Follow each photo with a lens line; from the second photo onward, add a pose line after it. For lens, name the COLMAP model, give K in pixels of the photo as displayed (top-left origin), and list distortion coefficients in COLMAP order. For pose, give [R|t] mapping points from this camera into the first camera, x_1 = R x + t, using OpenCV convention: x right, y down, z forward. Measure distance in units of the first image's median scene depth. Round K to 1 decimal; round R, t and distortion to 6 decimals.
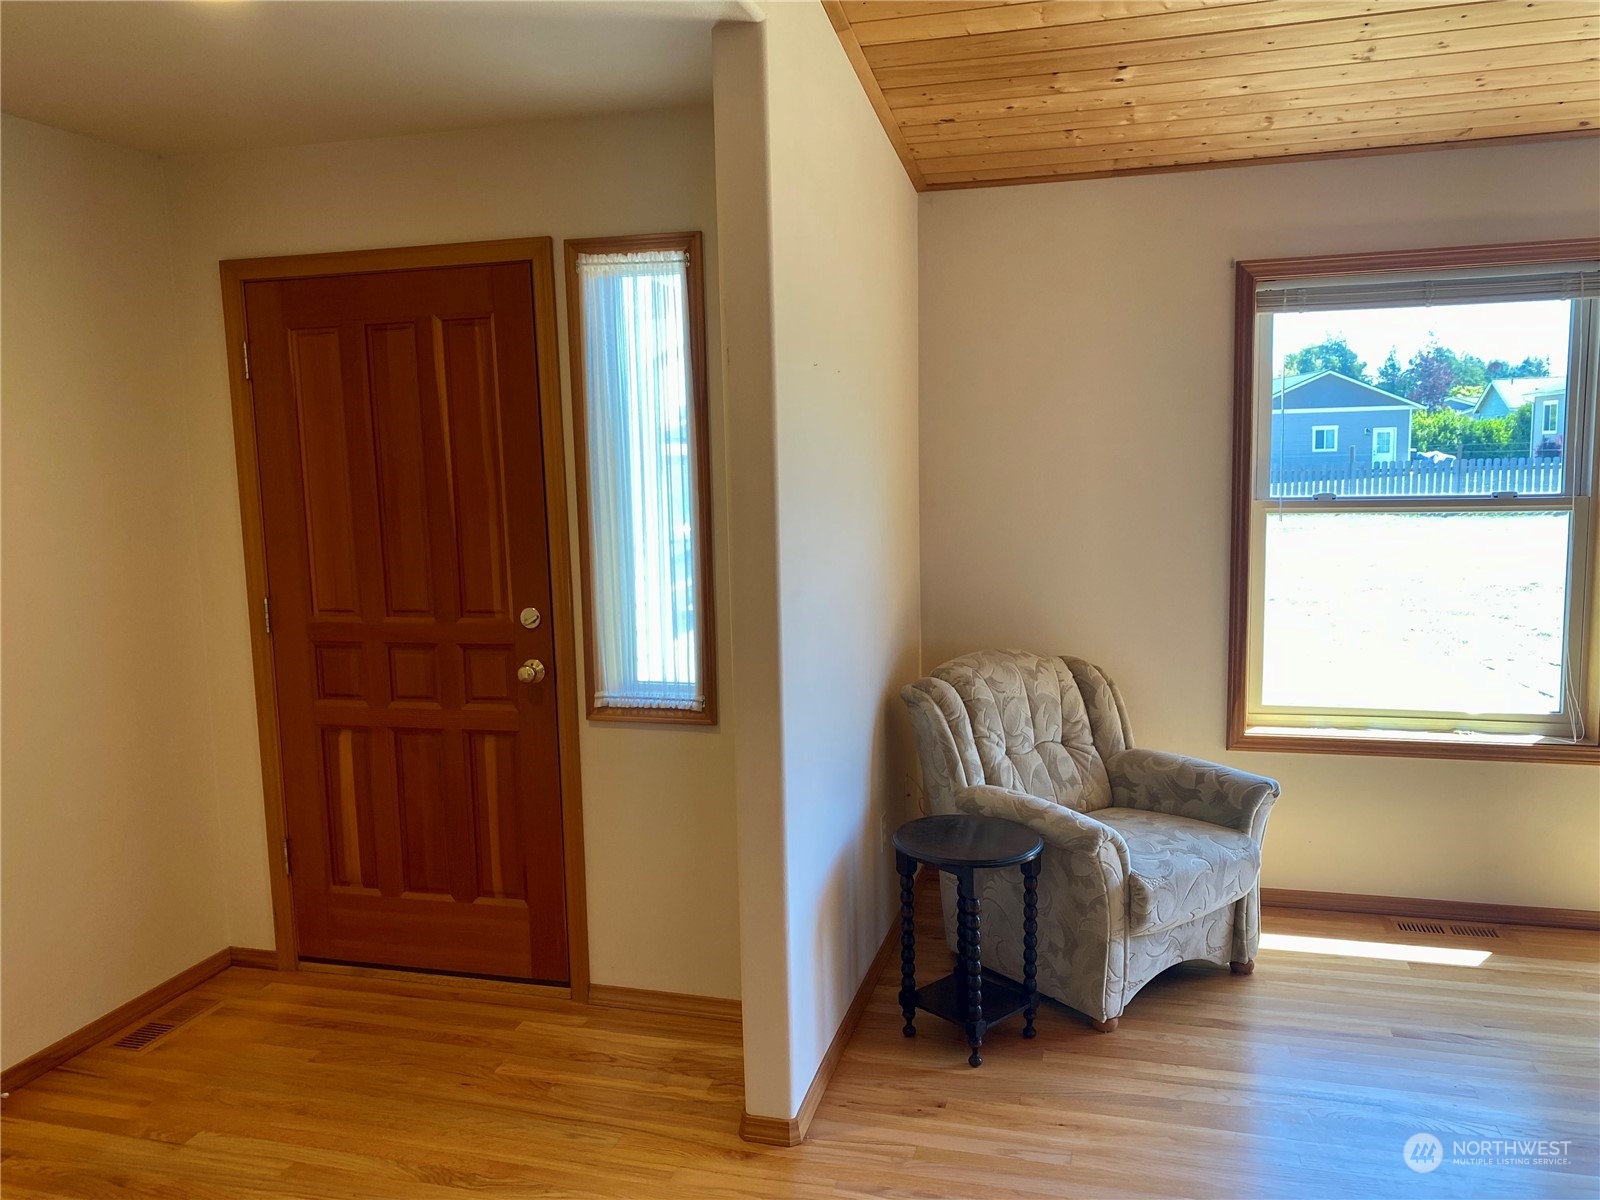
lens RADIAL K [[1219.2, 0, 797.8], [0, 1219.2, 603.7], [0, 0, 1]] dist [0.048764, -0.042377]
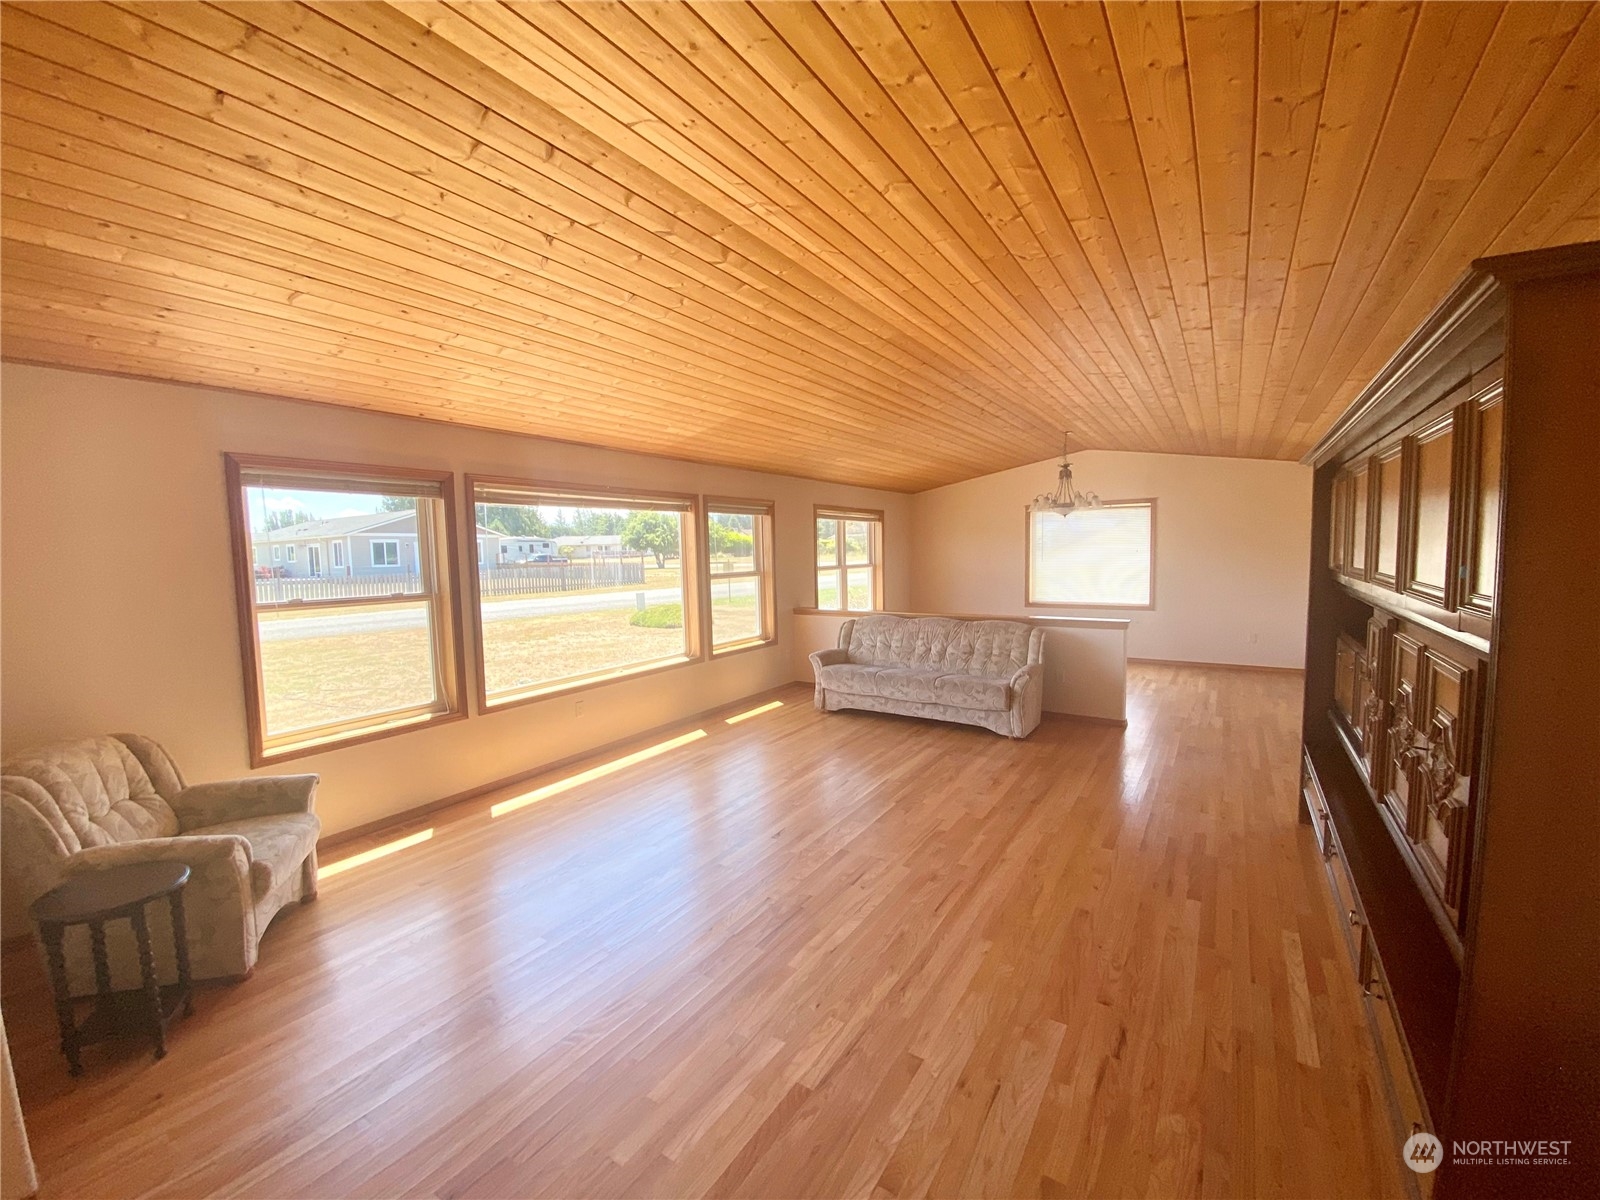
lens RADIAL K [[653.0, 0, 794.0], [0, 653.0, 602.3], [0, 0, 1]] dist [0.007633, -0.011633]
pose [[0.313581, -0.059039, 0.947724, -0.219596], [0.132351, 0.991040, 0.017945, -0.013070], [-0.940293, 0.119805, 0.318585, 0.101240]]
